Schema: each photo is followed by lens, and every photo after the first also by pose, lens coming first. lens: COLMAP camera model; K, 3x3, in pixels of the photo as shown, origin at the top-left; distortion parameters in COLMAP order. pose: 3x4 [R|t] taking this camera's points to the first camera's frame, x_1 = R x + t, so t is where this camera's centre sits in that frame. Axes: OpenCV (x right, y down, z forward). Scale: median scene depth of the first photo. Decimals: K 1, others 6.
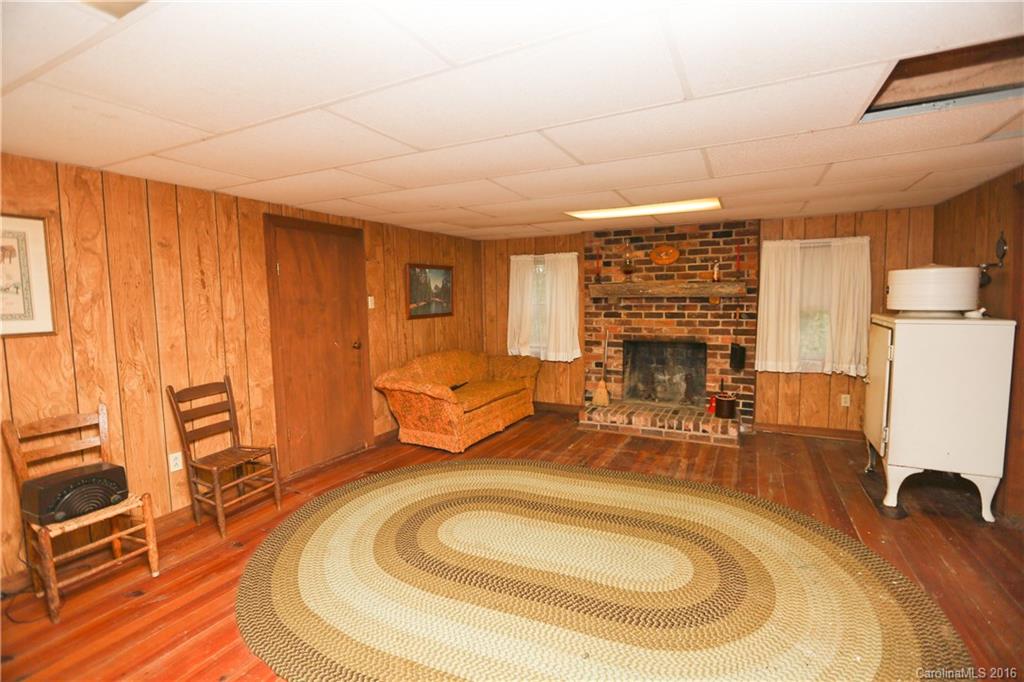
lens RADIAL K [[464.9, 0, 521.8], [0, 464.9, 338.3], [0, 0, 1]] dist [-0.027897, 0.001421]
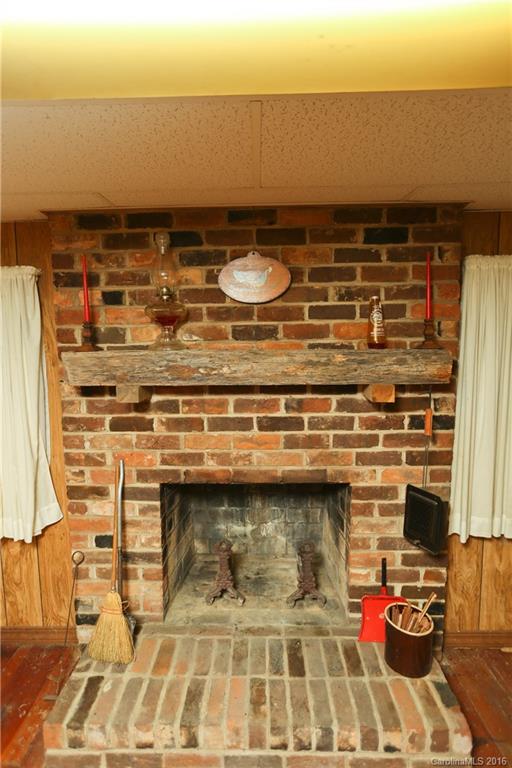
lens RADIAL K [[441.6, 0, 256.8], [0, 441.6, 380.0], [0, 0, 1]] dist [-0.029601, 0.002455]
pose [[0.905292, -0.037970, 0.423090, 0.143674], [0.038738, 0.999226, 0.006787, -0.094619], [-0.423020, 0.010245, 0.906062, 0.652942]]
